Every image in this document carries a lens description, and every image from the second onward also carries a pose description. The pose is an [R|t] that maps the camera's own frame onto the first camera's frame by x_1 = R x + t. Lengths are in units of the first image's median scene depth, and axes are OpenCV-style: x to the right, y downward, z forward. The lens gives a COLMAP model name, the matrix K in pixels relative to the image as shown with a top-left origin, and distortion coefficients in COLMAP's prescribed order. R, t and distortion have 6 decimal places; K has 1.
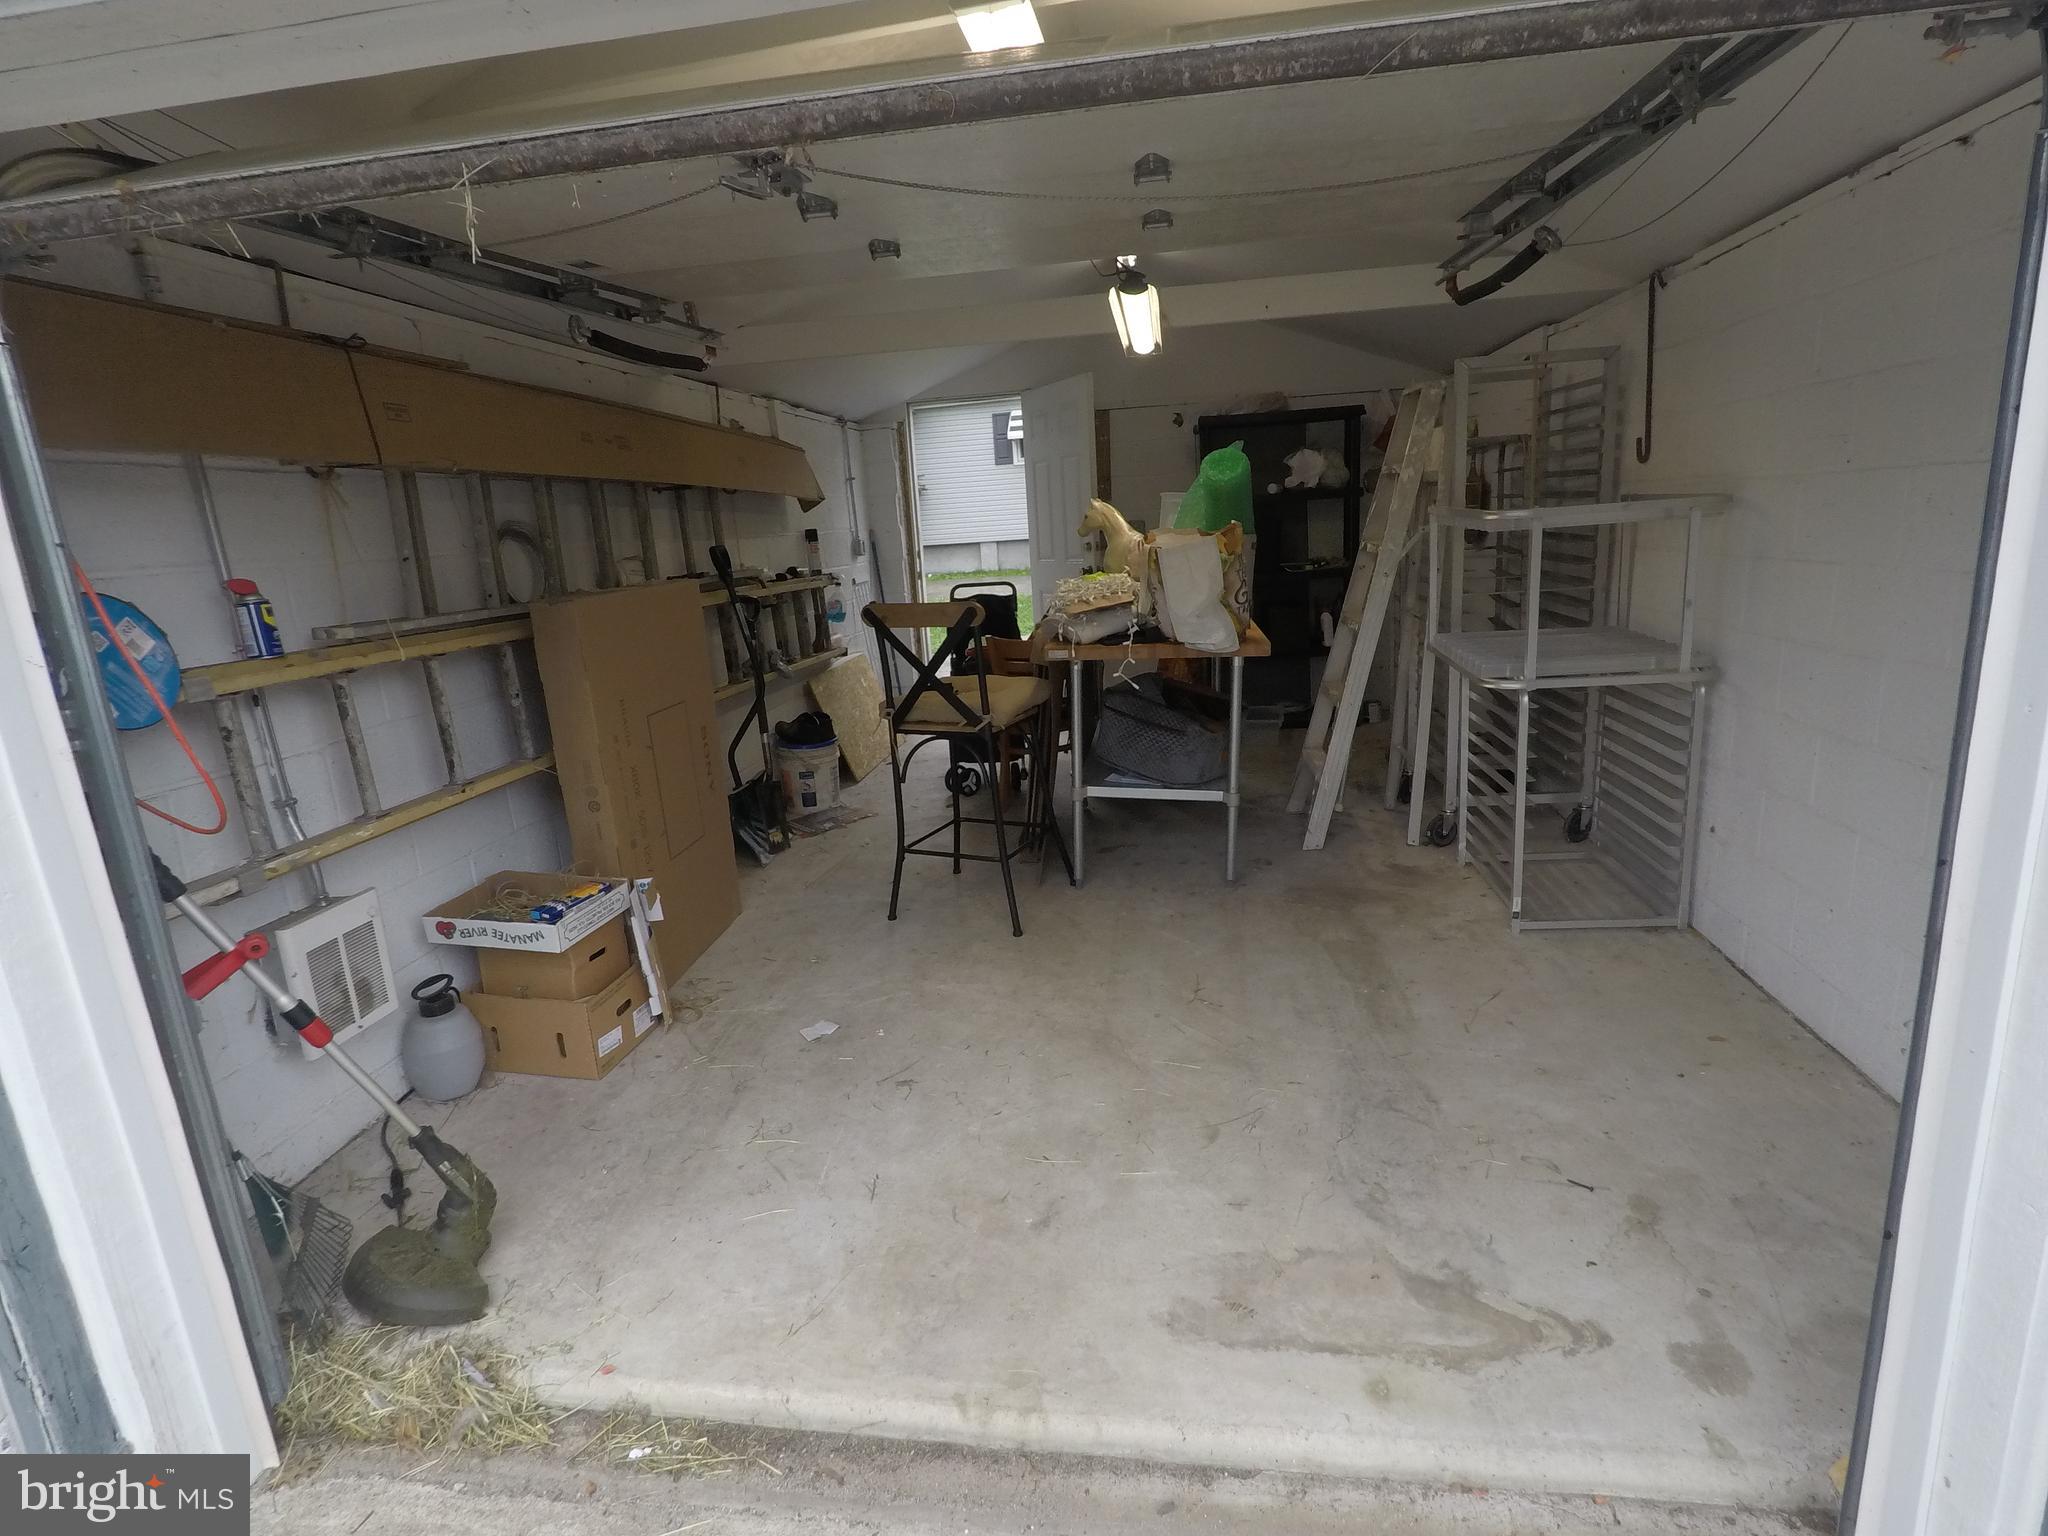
lens RADIAL K [[1040.1, 0, 1024.0], [0, 1040.1, 768.0], [0, 0, 1]] dist [-0.004954, -0.000415]
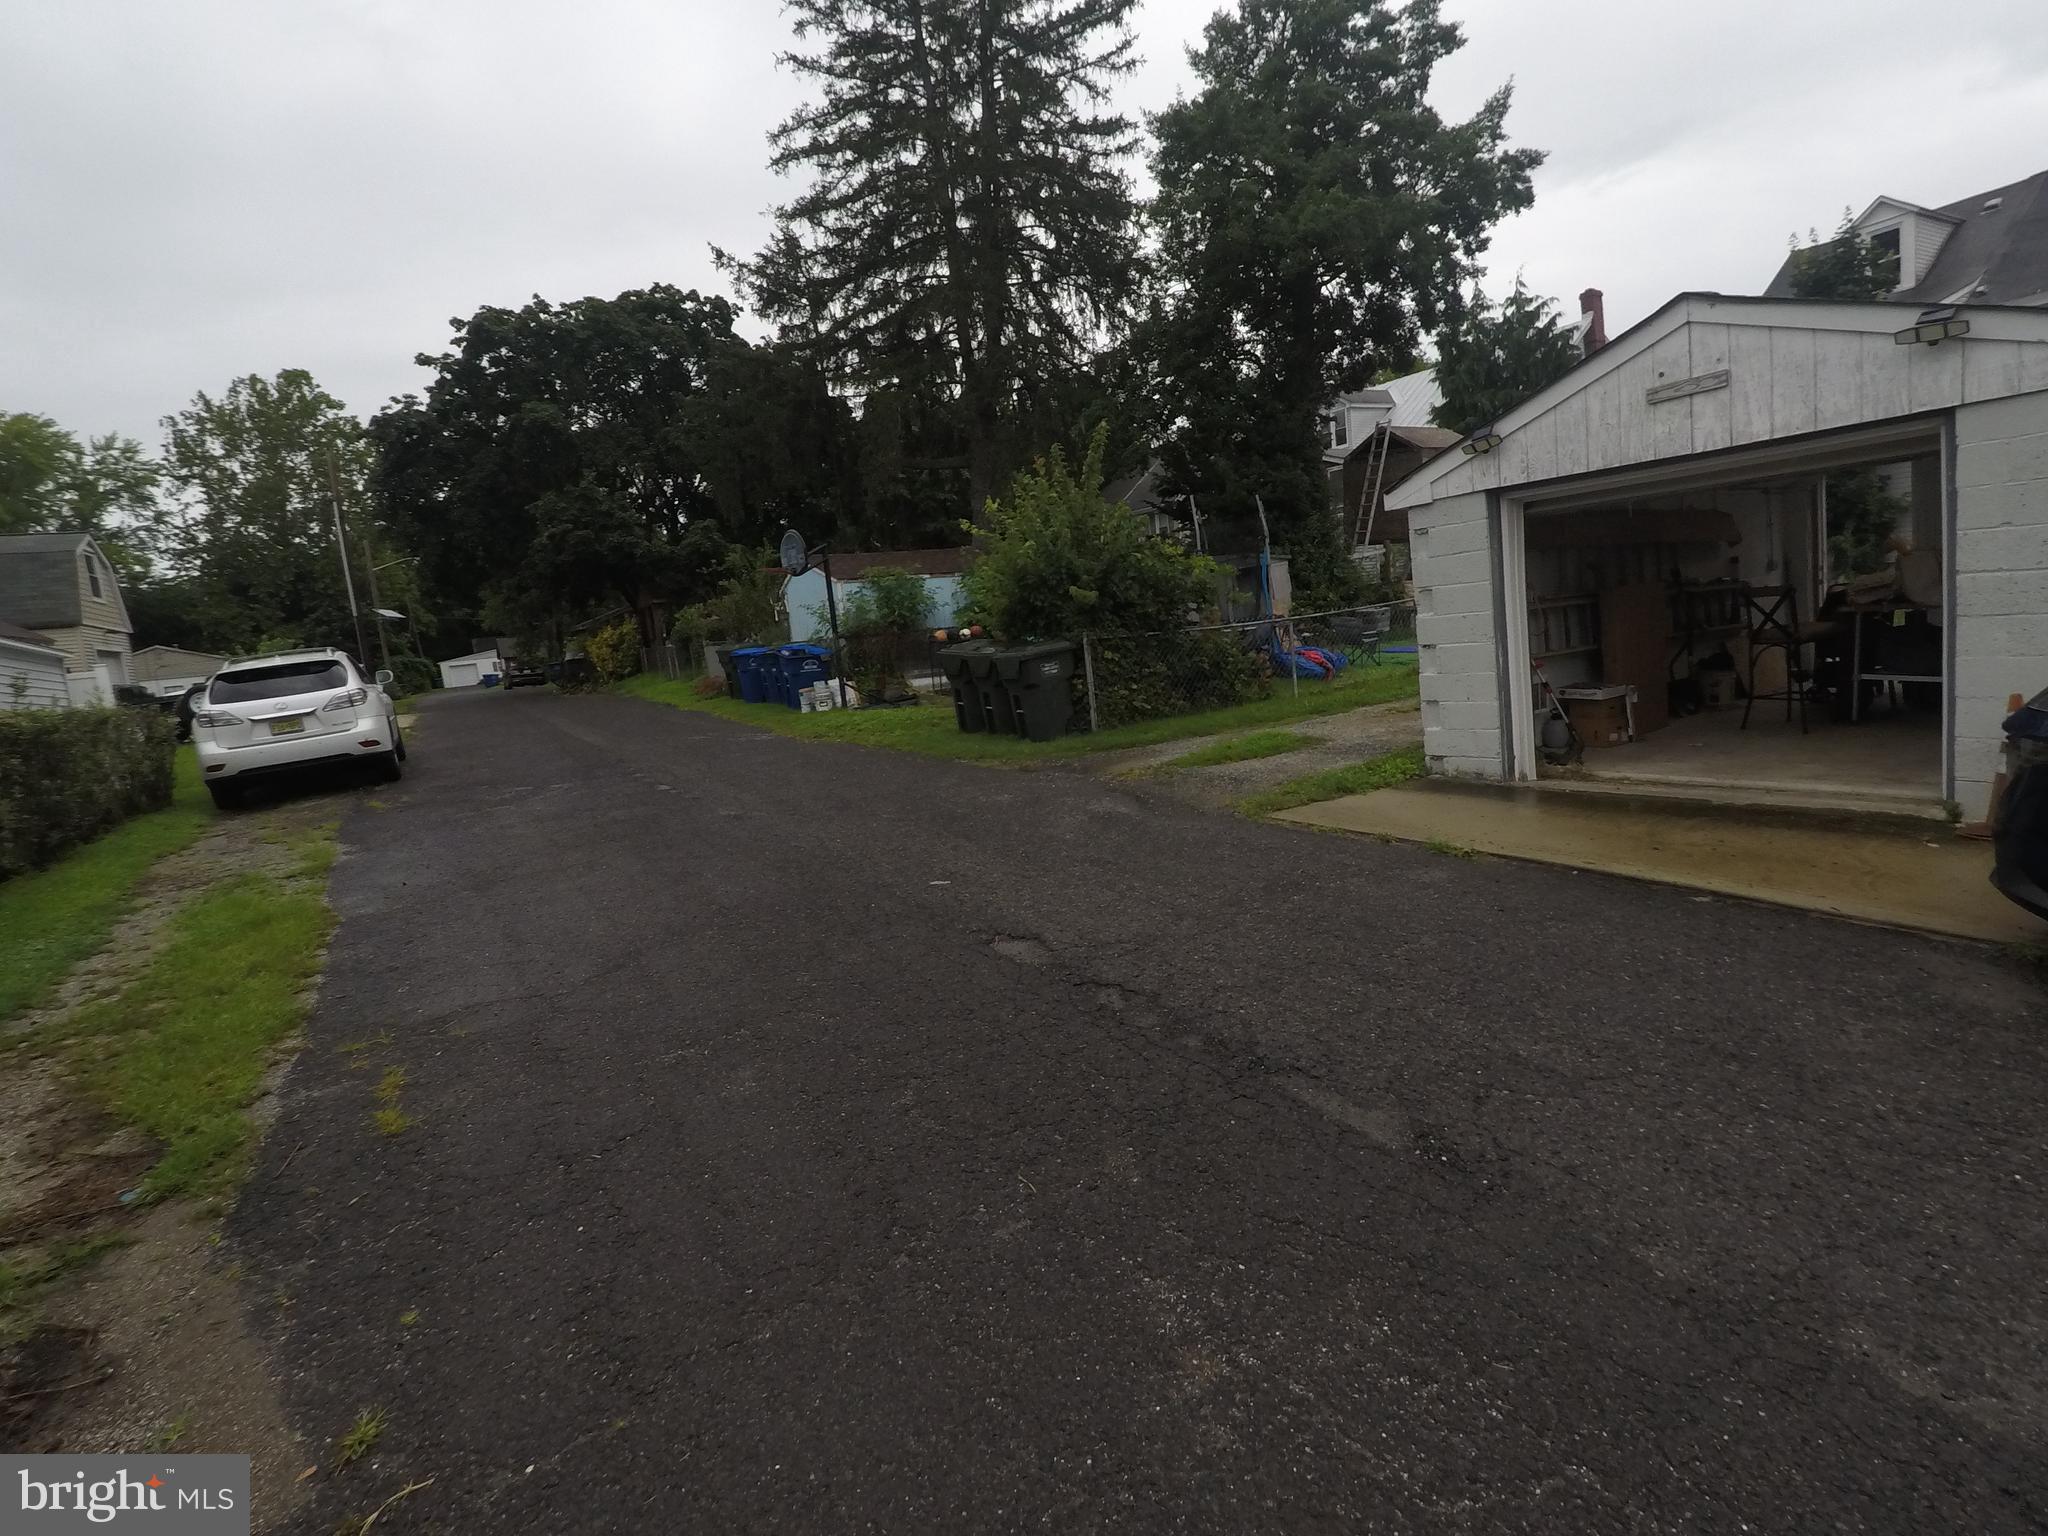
lens RADIAL K [[1040.1, 0, 1024.0], [0, 1040.1, 768.0], [0, 0, 1]] dist [-0.004954, -0.000415]
pose [[0.668816, 0.084180, -0.738647, 0.406588], [-0.109689, 0.993868, 0.013947, 0.301167], [0.735292, 0.071694, 0.673948, -1.347240]]
